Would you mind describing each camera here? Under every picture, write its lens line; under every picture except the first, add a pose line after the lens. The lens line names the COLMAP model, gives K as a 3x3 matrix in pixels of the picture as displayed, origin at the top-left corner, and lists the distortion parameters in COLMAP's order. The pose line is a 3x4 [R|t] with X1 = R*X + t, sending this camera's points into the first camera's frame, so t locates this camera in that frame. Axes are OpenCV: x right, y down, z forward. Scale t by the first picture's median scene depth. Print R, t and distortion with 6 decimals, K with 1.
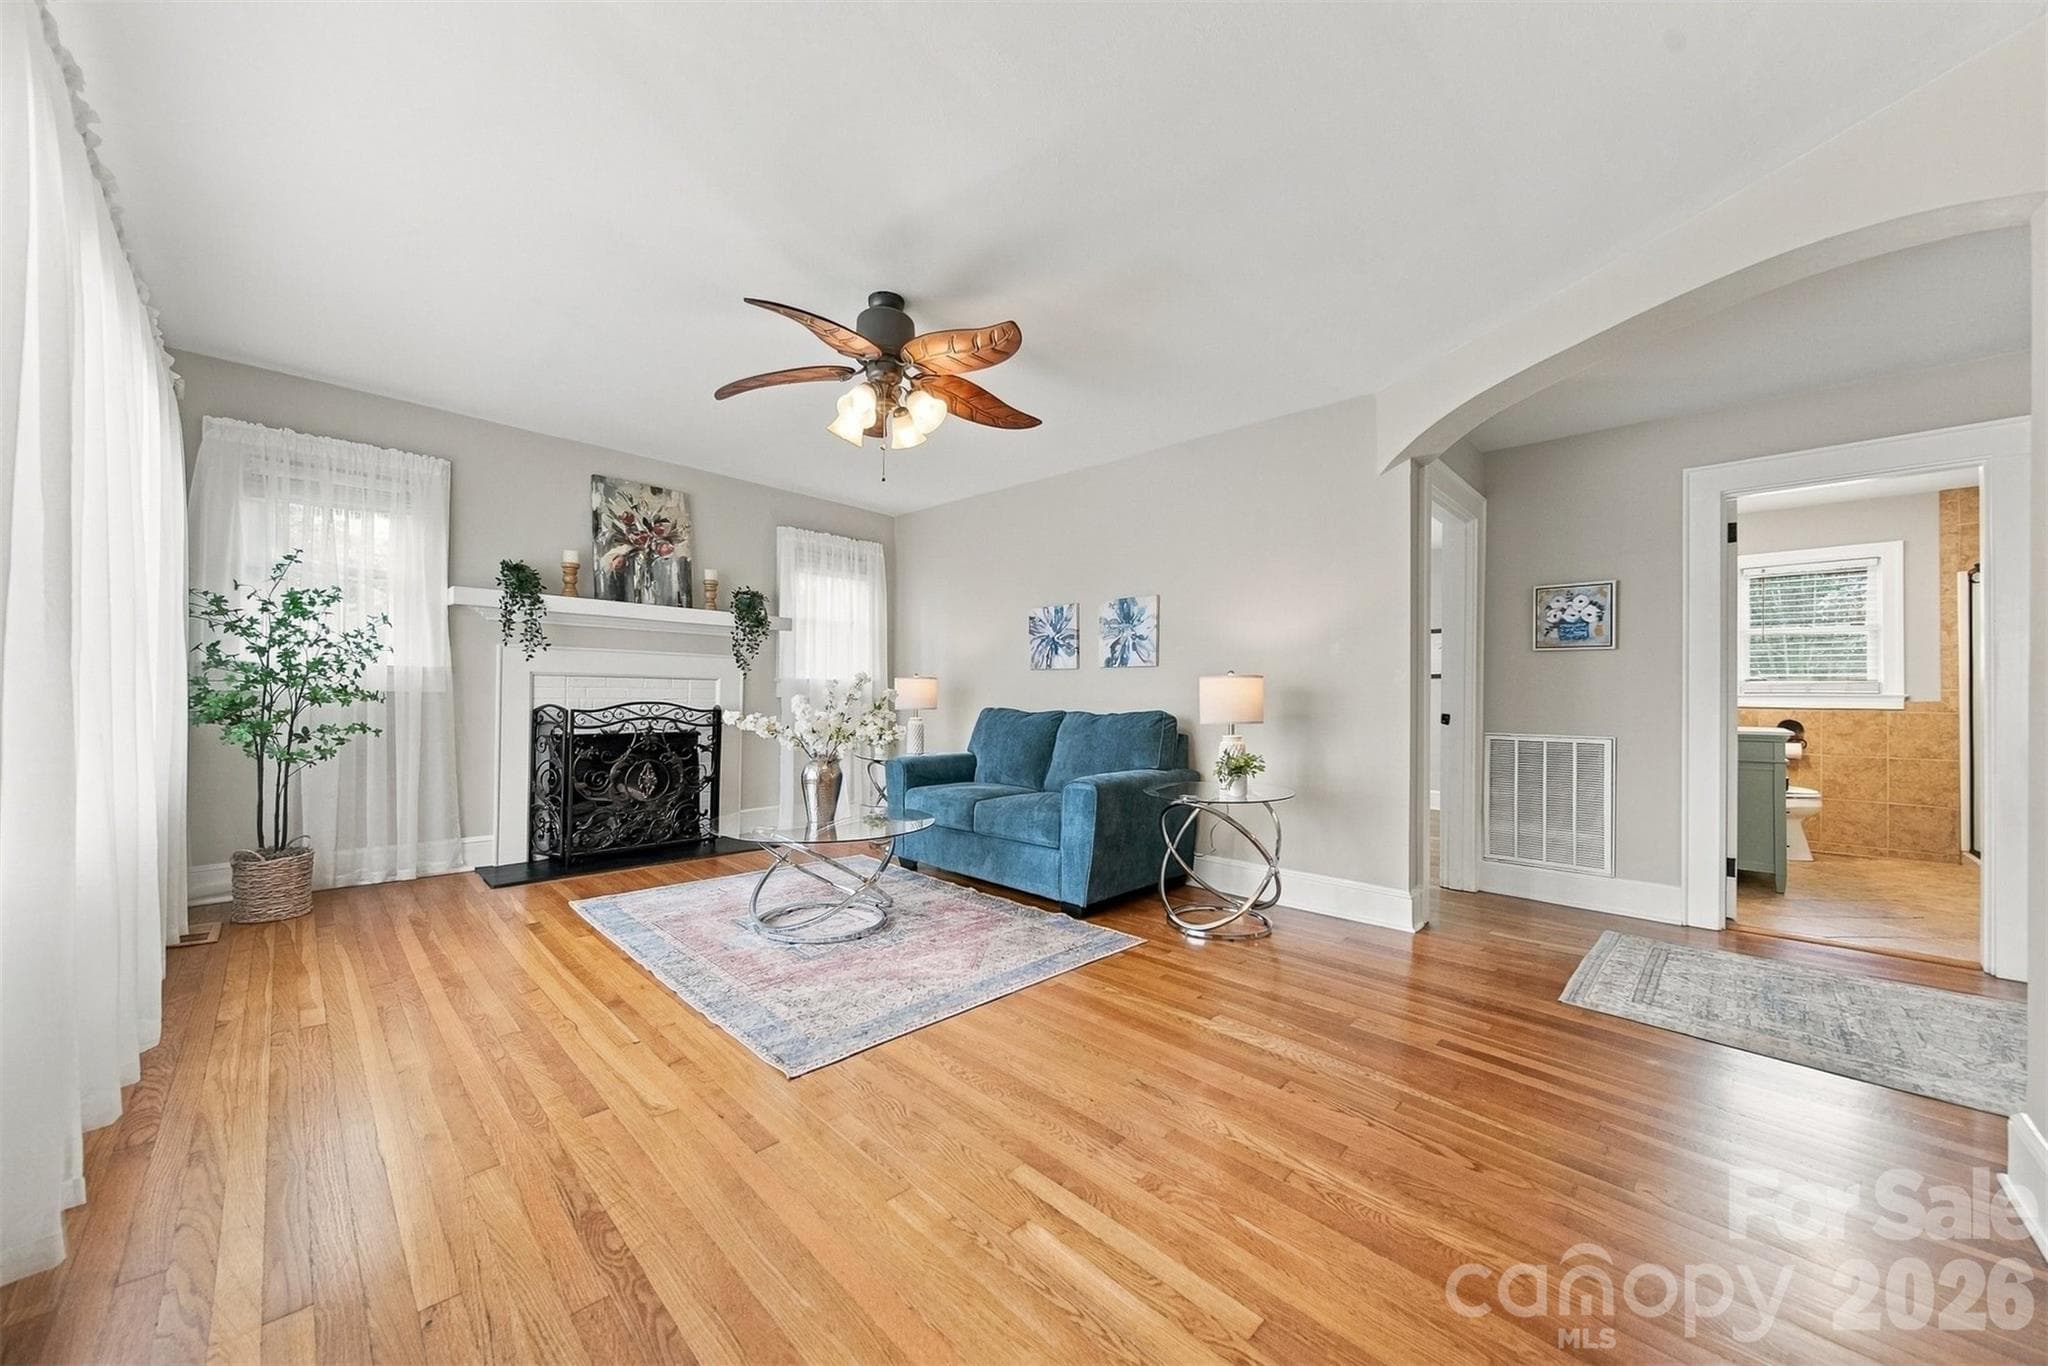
lens RADIAL K [[729.2, 0, 1024.0], [0, 729.2, 683.0], [0, 0, 1]] dist [-0.001367, -0.000103]
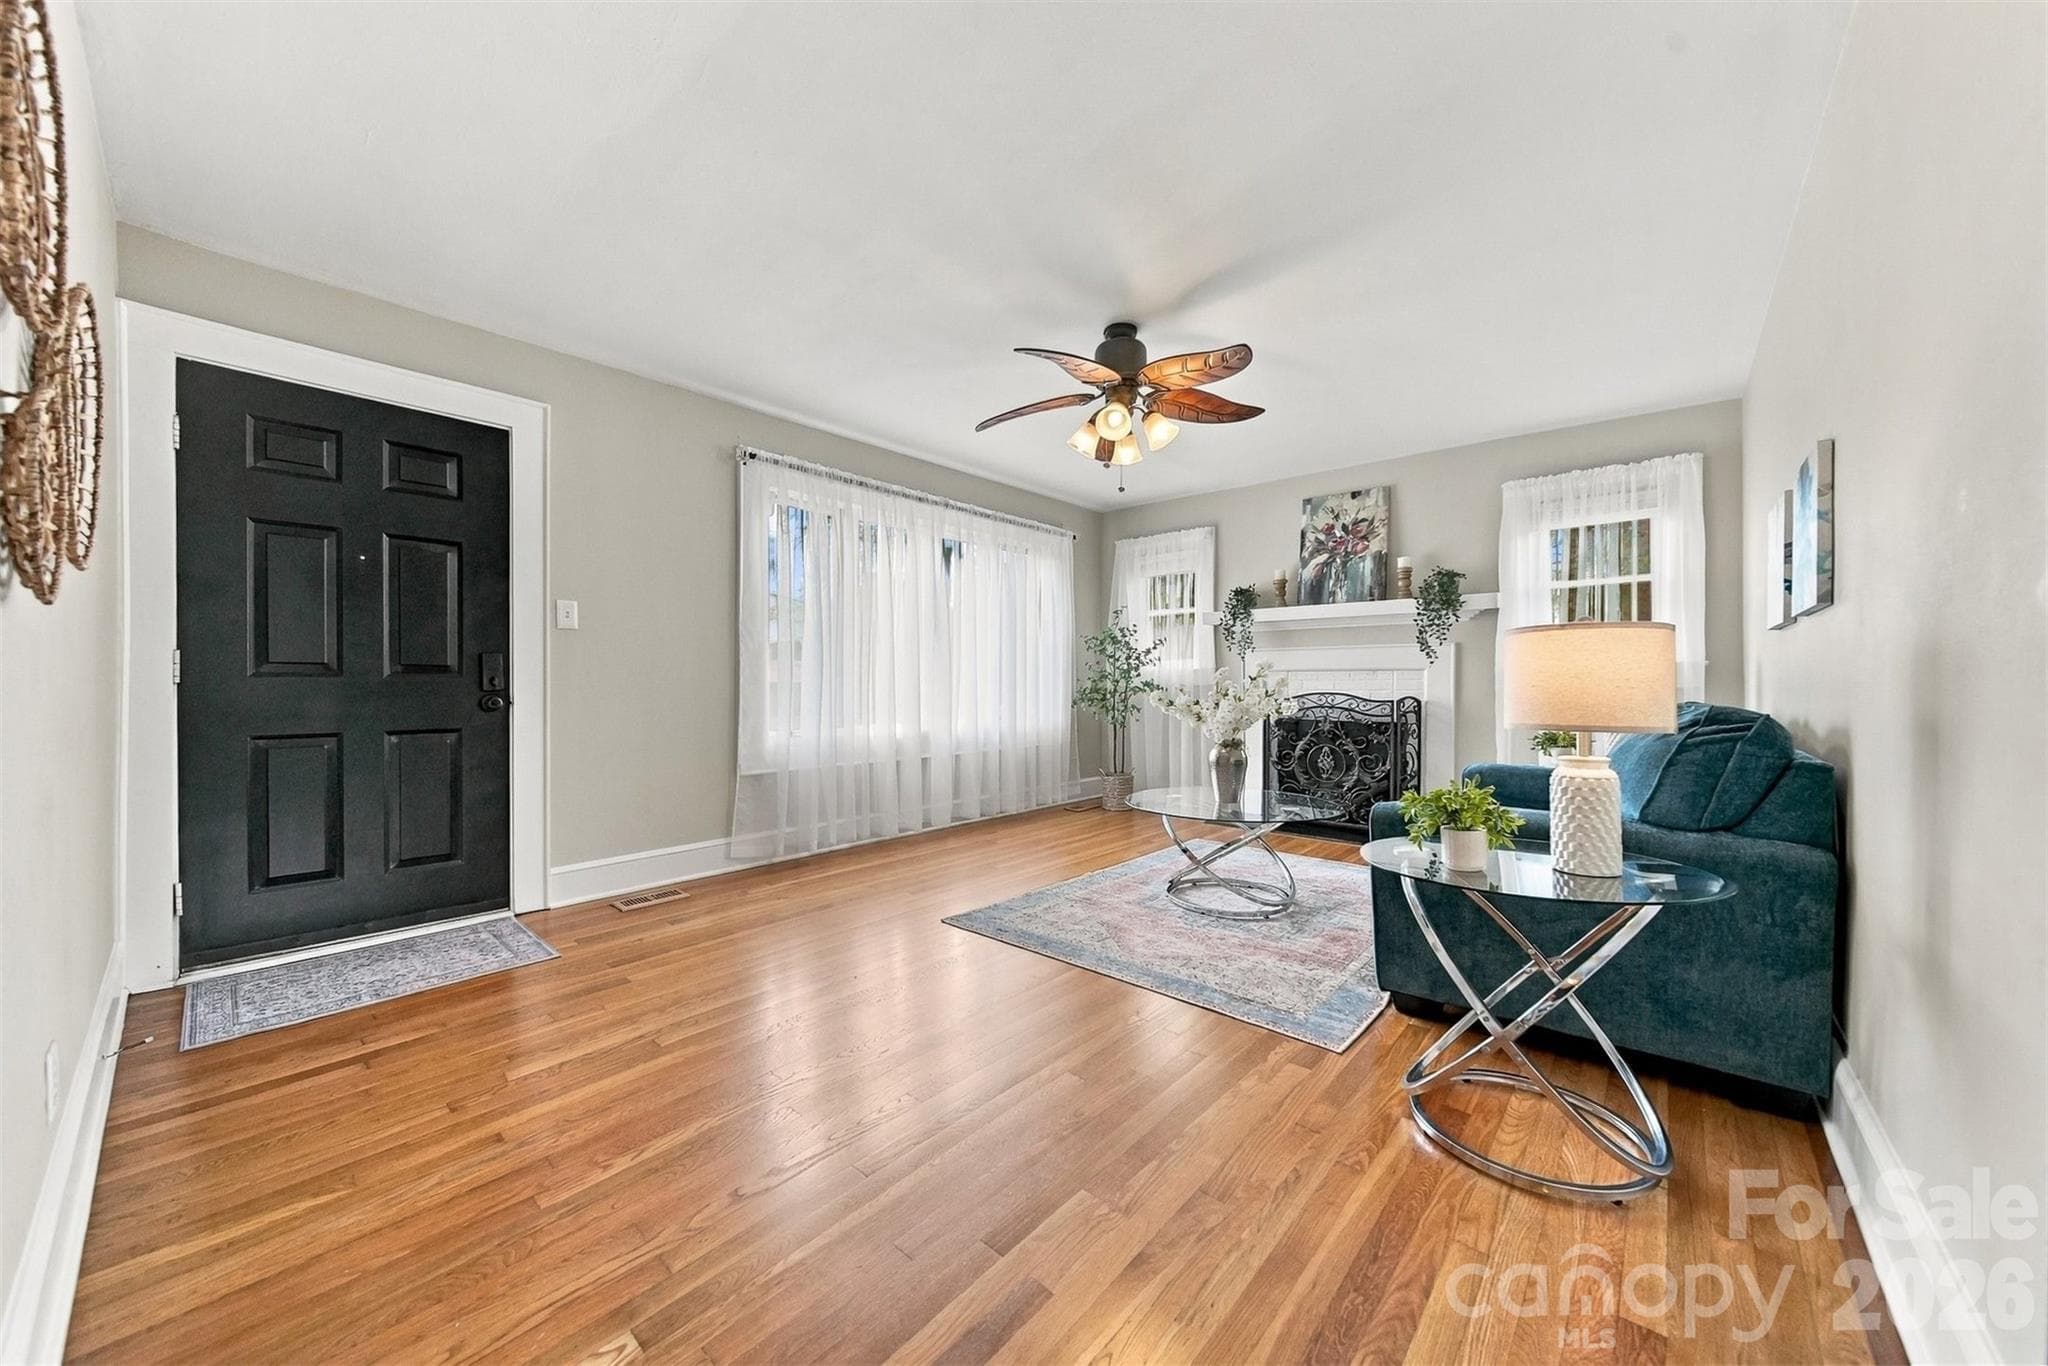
lens RADIAL K [[729.2, 0, 1024.0], [0, 729.2, 683.0], [0, 0, 1]] dist [-0.001367, -0.000103]
pose [[0.053716, -0.017598, -0.998401, 0.550673], [0.011126, 0.999793, -0.017024, 0.024919], [0.998494, -0.010194, 0.053901, 0.475960]]
